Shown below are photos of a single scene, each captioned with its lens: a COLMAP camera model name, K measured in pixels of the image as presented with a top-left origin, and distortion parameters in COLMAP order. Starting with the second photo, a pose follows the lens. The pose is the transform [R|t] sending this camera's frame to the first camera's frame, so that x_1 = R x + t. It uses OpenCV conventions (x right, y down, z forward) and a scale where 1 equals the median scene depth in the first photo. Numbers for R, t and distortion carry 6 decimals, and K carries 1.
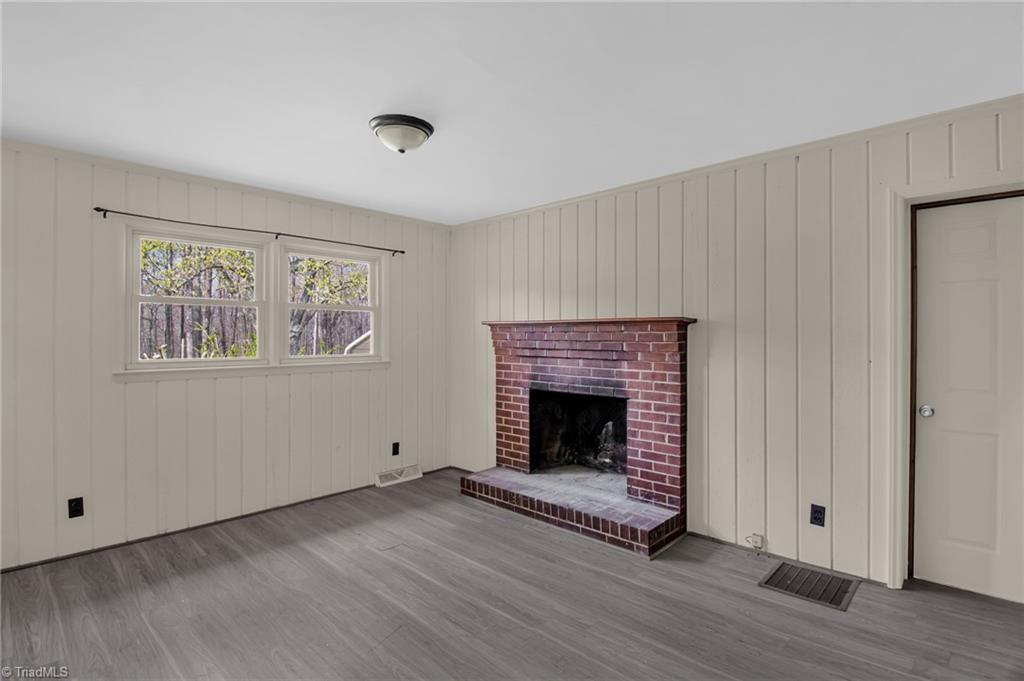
lens RADIAL K [[502.6, 0, 510.0], [0, 502.6, 335.2], [0, 0, 1]] dist [-0.011590, -0.004362]
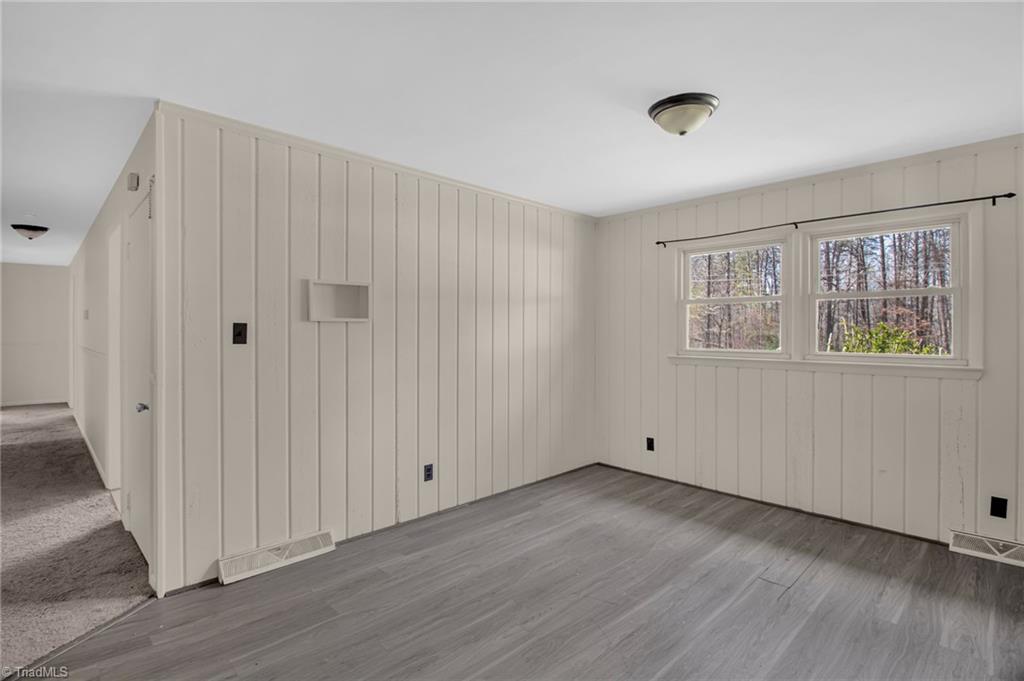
lens RADIAL K [[502.6, 0, 515.8], [0, 502.6, 330.7], [0, 0, 1]] dist [-0.011590, -0.004362]
pose [[-0.035954, -0.000349, -0.999353, 0.530597], [0.000757, 1.000000, -0.000376, 0.002917], [0.999353, -0.000770, -0.035954, 0.520294]]
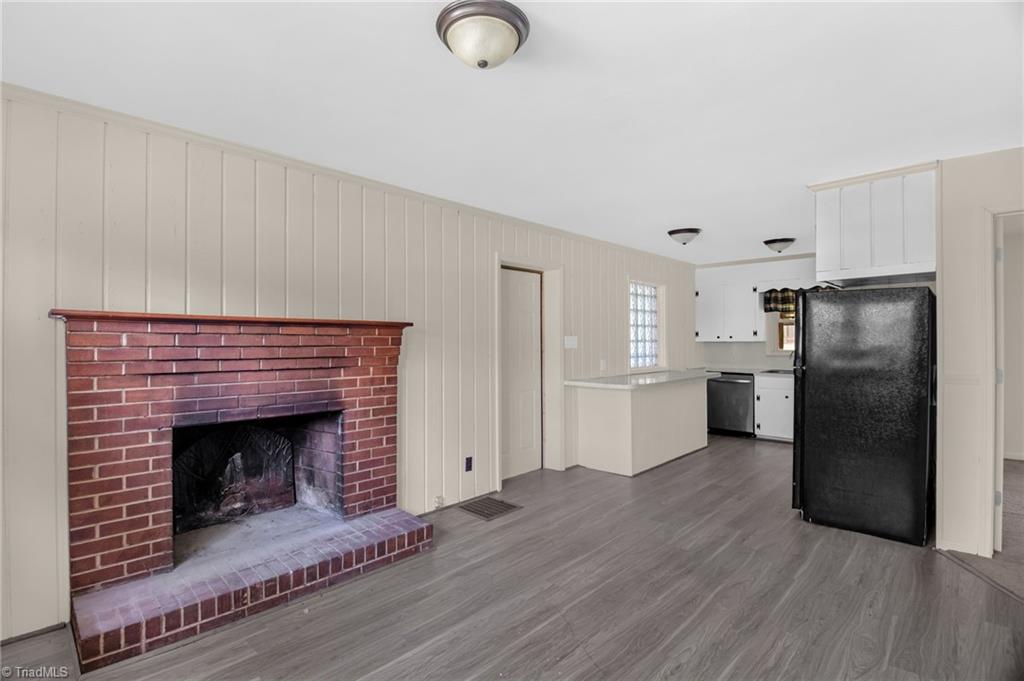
lens RADIAL K [[484.6, 0, 509.6], [0, 484.6, 340.1], [0, 0, 1]] dist [-0.016320, -0.003070]
pose [[0.004112, 0.001784, 0.999990, -0.622264], [-0.001605, 0.999997, -0.001777, 0.002806], [-0.999990, -0.001598, 0.004115, 0.694822]]
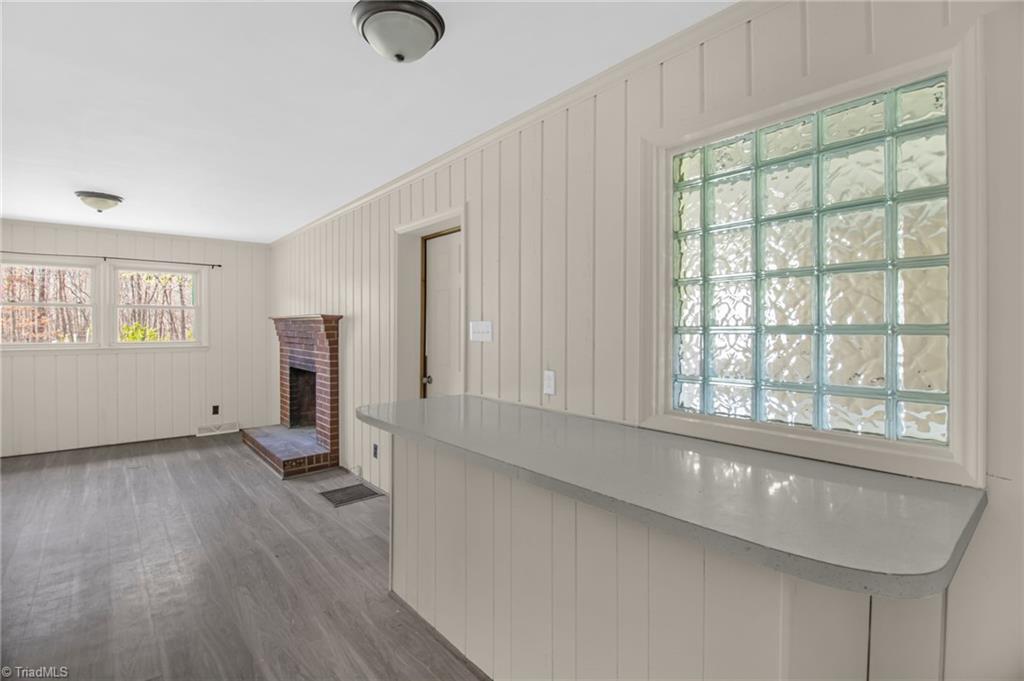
lens RADIAL K [[484.6, 0, 521.2], [0, 484.6, 330.6], [0, 0, 1]] dist [-0.016320, -0.003070]
pose [[0.994992, 0.000578, -0.099948, 0.924627], [0.000288, 0.999963, 0.008650, -0.001467], [0.099949, -0.008635, 0.994955, -0.275661]]
